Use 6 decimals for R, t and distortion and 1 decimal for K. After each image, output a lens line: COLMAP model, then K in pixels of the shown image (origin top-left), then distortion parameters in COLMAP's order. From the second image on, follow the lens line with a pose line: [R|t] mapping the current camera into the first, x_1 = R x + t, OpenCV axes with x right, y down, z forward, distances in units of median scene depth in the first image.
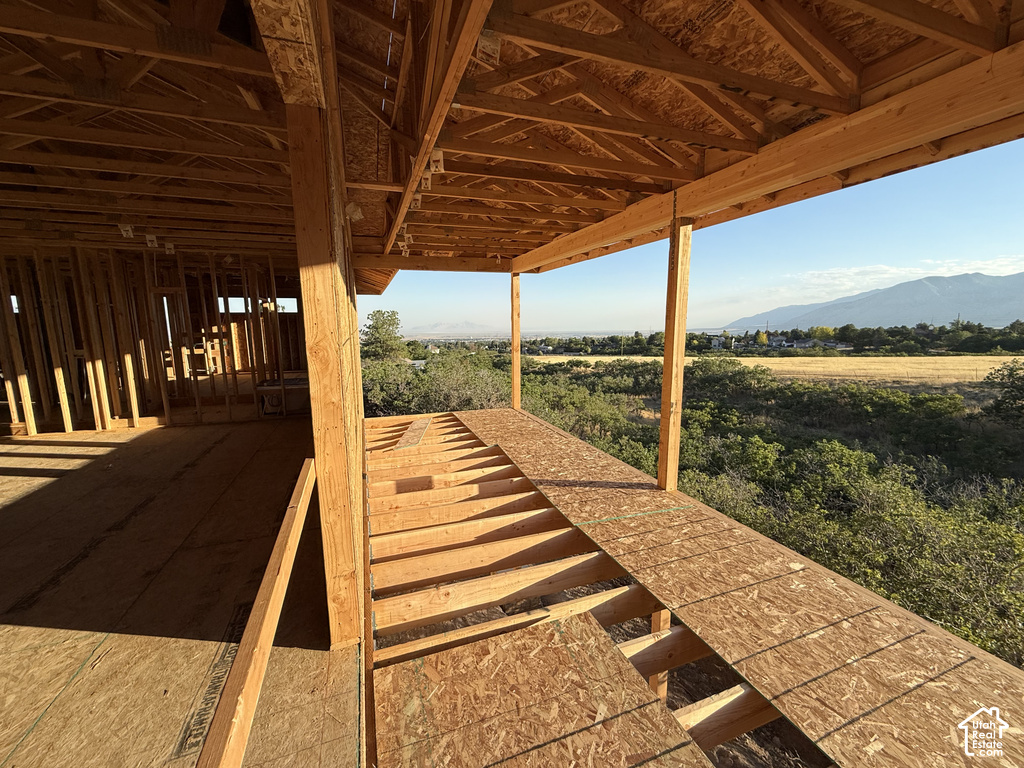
lens RADIAL K [[406.8, 0, 511.4], [0, 406.8, 386.1], [0, 0, 1]] dist [-0.002059, 0.000373]
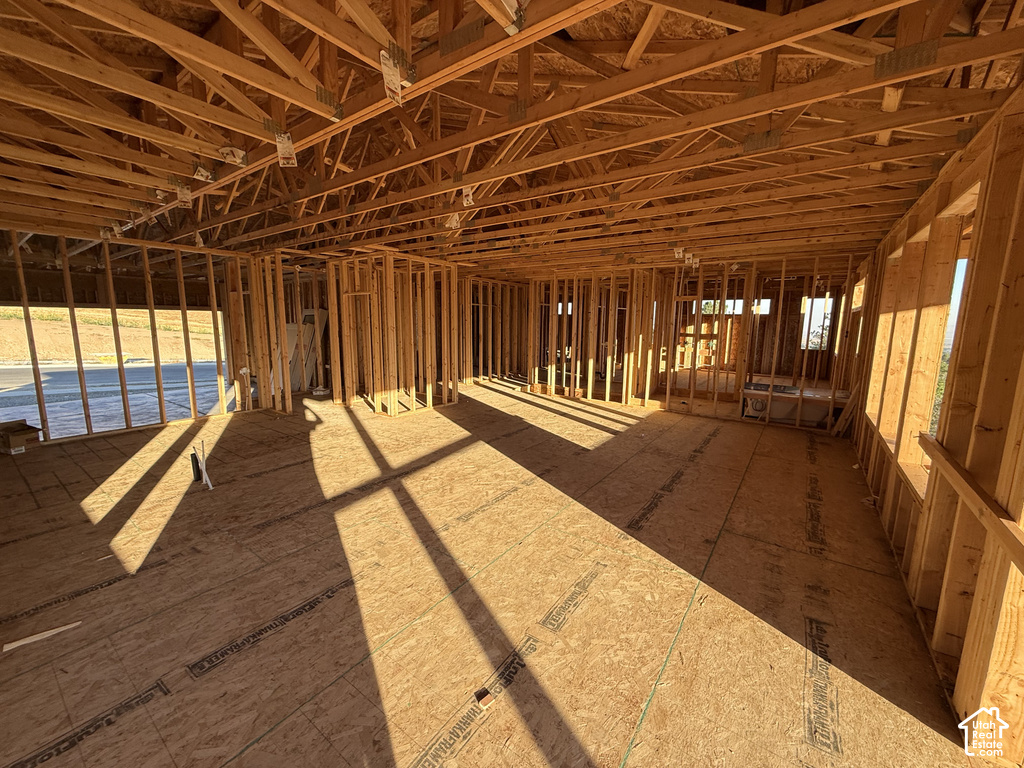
lens RADIAL K [[406.8, 0, 506.9], [0, 406.8, 383.8], [0, 0, 1]] dist [-0.002059, 0.000373]
pose [[0.556829, 0.141132, -0.818550, -0.140659], [-0.142033, 0.987124, 0.073576, -0.002114], [0.818394, 0.075292, 0.569704, -0.098877]]
